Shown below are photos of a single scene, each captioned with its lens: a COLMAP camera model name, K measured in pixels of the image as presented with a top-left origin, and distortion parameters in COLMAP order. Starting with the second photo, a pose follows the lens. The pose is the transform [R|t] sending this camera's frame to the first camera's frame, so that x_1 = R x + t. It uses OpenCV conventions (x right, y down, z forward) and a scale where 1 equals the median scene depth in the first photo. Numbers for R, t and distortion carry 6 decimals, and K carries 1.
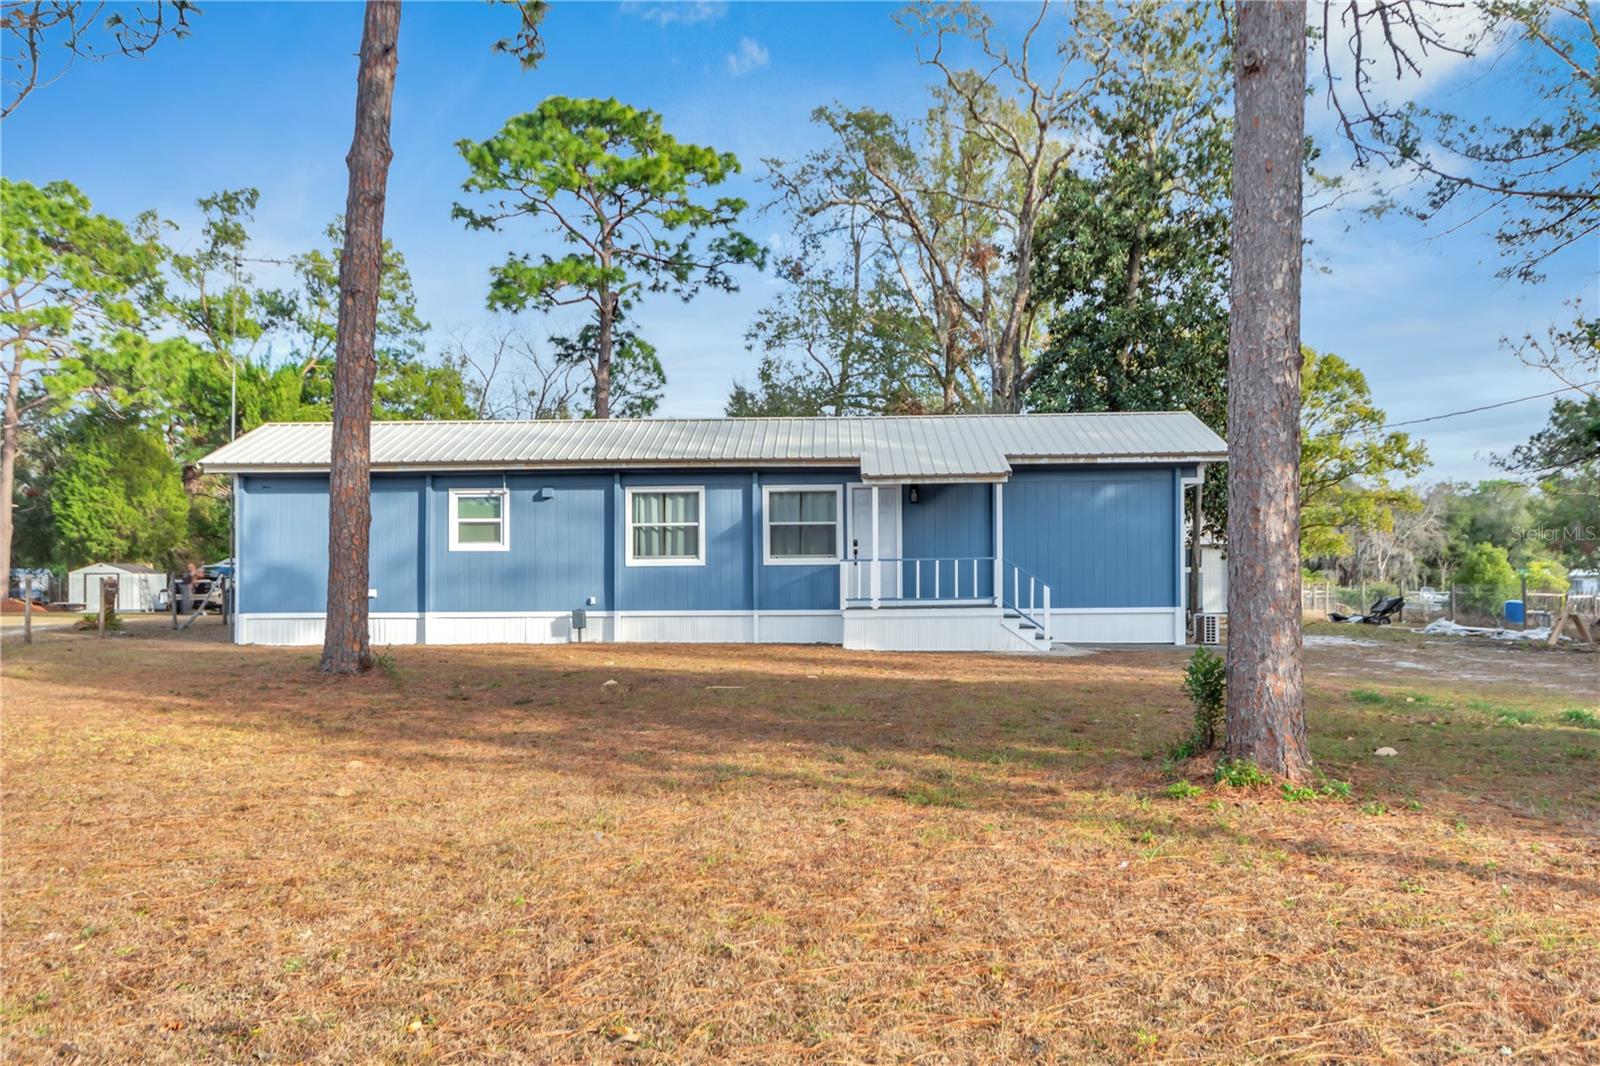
lens RADIAL K [[1171.9, 0, 800.0], [0, 1171.9, 533.0], [0, 0, 1]] dist [0.009263, 0.002459]
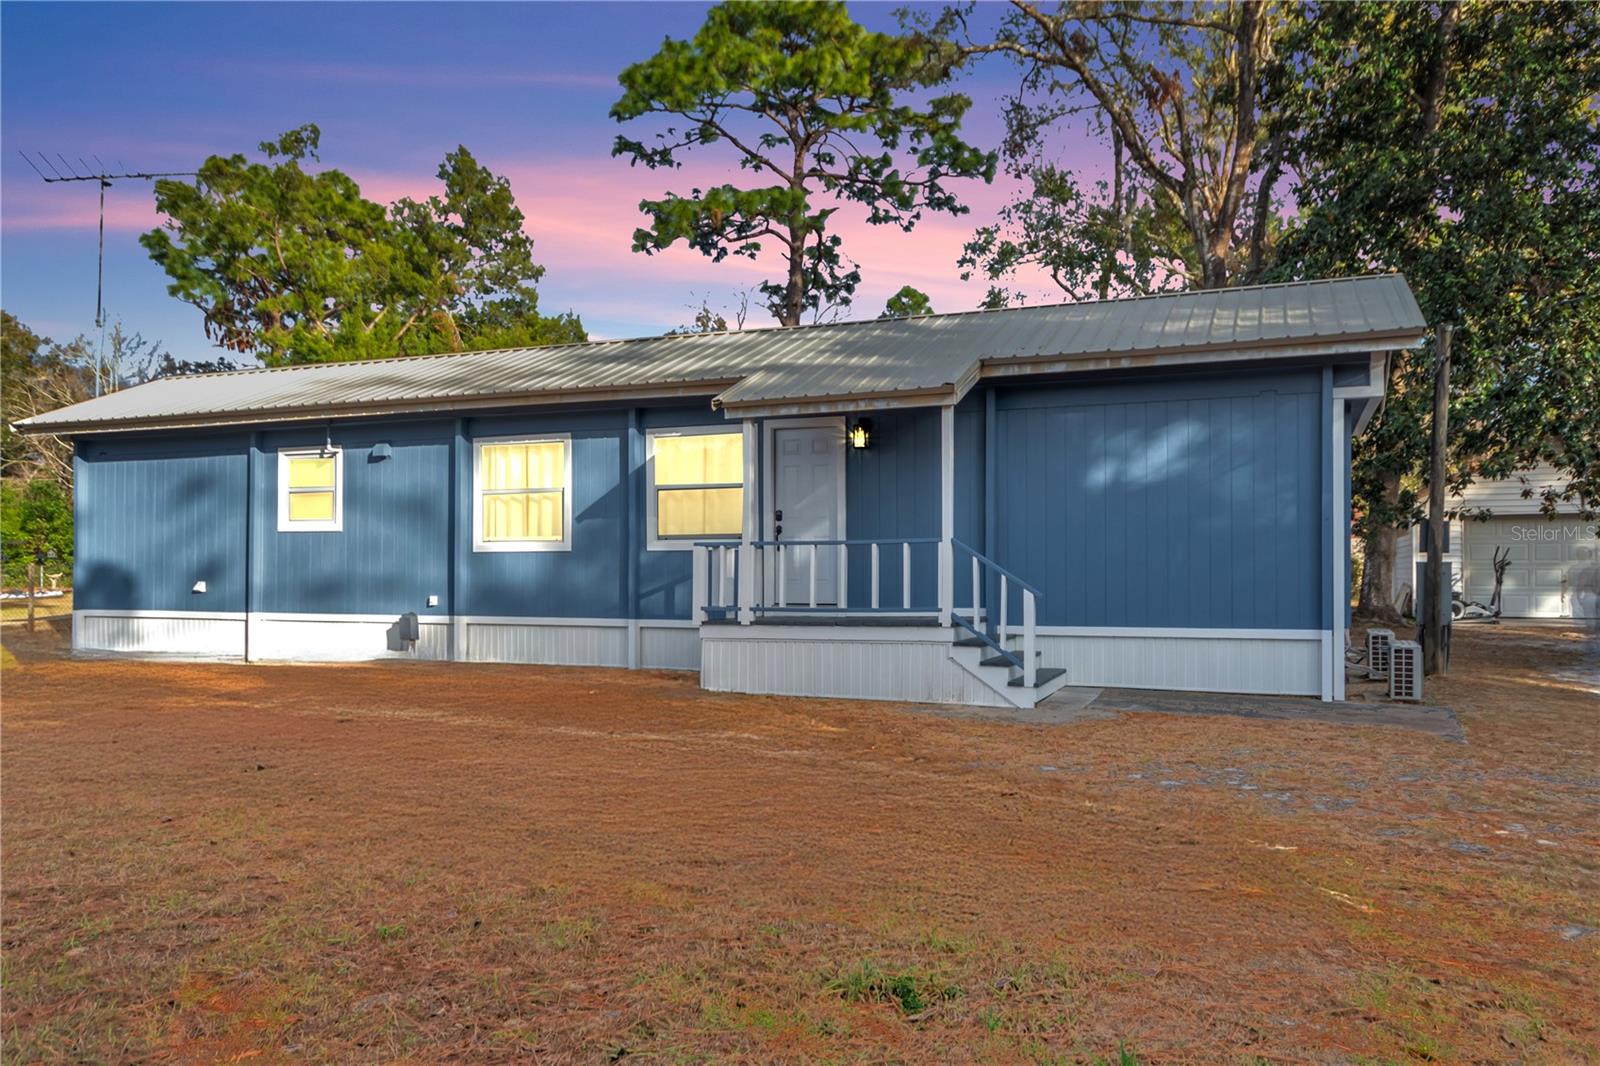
lens RADIAL K [[1171.9, 0, 800.0], [0, 1171.9, 533.0], [0, 0, 1]] dist [0.009263, 0.002459]
pose [[0.941214, -0.004945, -0.337776, 0.269741], [0.012744, 0.999701, 0.020879, 0.004884], [0.337572, -0.023956, 0.940995, 0.406199]]
